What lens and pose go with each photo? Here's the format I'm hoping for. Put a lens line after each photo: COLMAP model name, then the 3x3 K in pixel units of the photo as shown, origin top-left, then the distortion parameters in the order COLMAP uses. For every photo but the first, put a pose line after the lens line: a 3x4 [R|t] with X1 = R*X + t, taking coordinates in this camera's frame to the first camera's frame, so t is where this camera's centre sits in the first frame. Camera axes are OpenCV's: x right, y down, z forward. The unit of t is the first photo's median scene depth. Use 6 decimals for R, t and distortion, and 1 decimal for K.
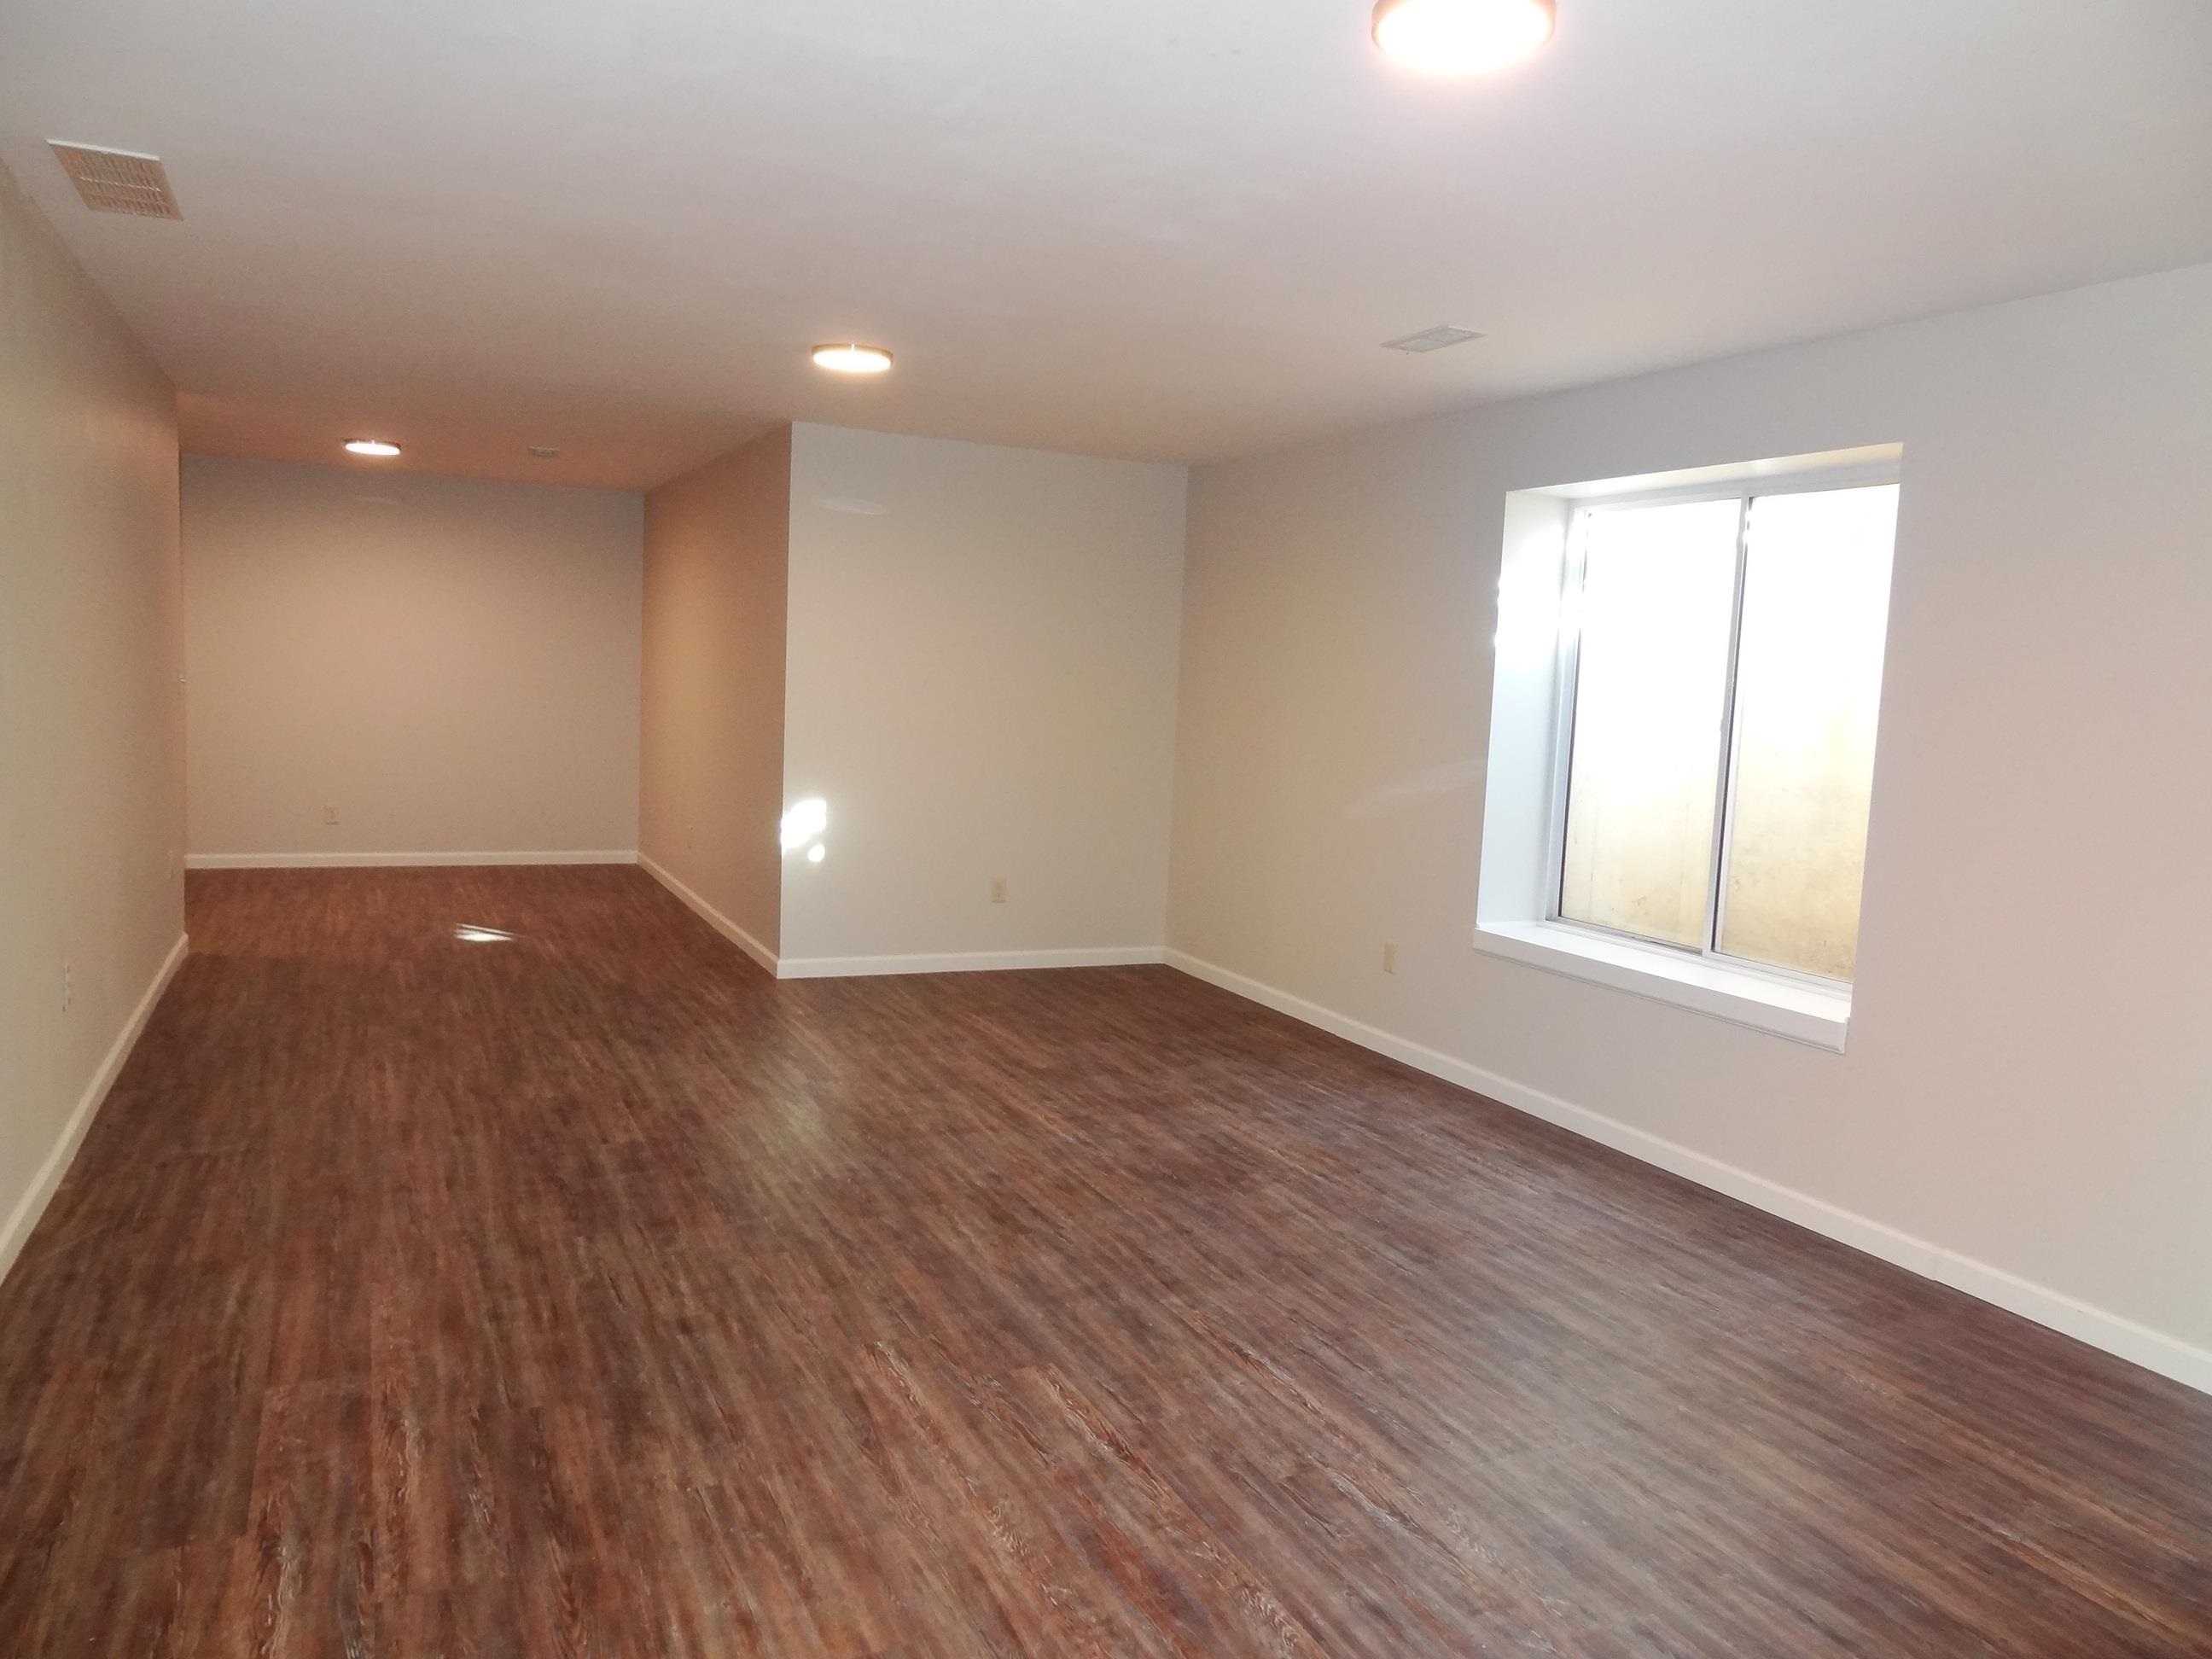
lens RADIAL K [[1548.8, 0, 1106.0], [0, 1548.8, 829.5], [0, 0, 1]] dist [0.003717, 0.009420]
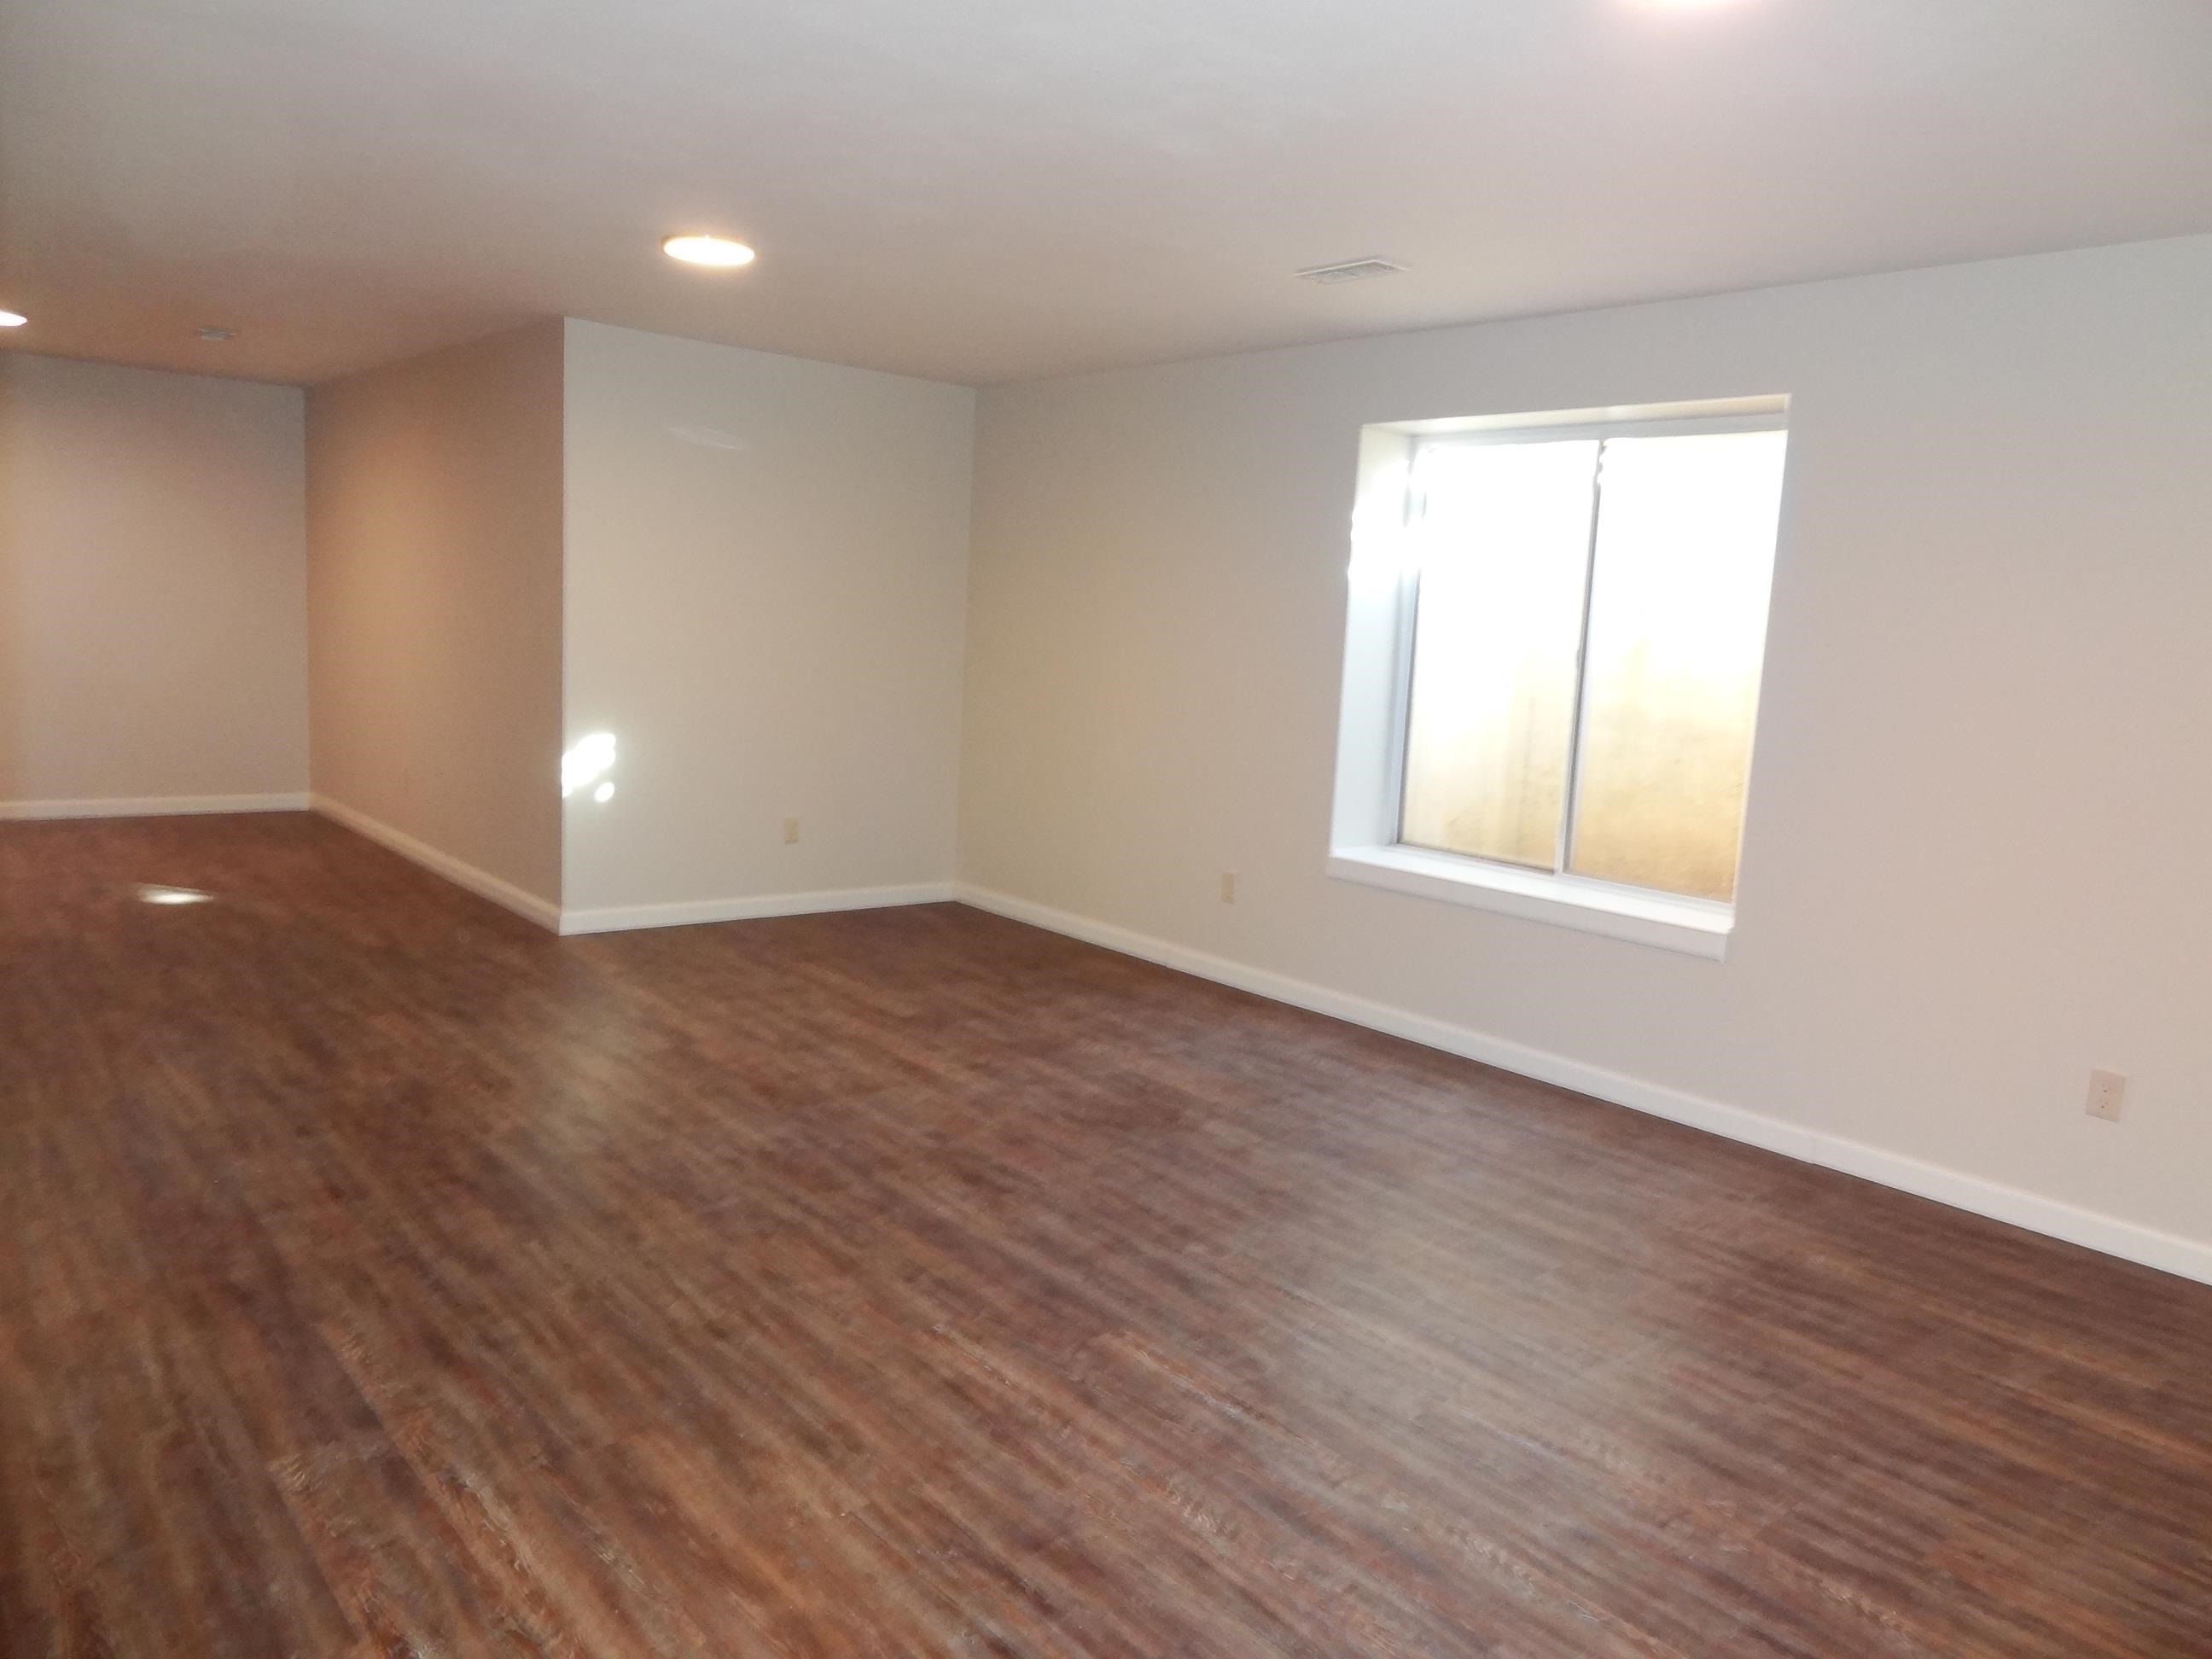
lens RADIAL K [[1548.8, 0, 1106.0], [0, 1548.8, 829.5], [0, 0, 1]] dist [0.003717, 0.009420]
pose [[0.966321, -0.027777, 0.255835, -0.239868], [0.014900, 0.998529, 0.052135, -0.013054], [-0.256907, -0.046567, 0.965314, 0.072763]]
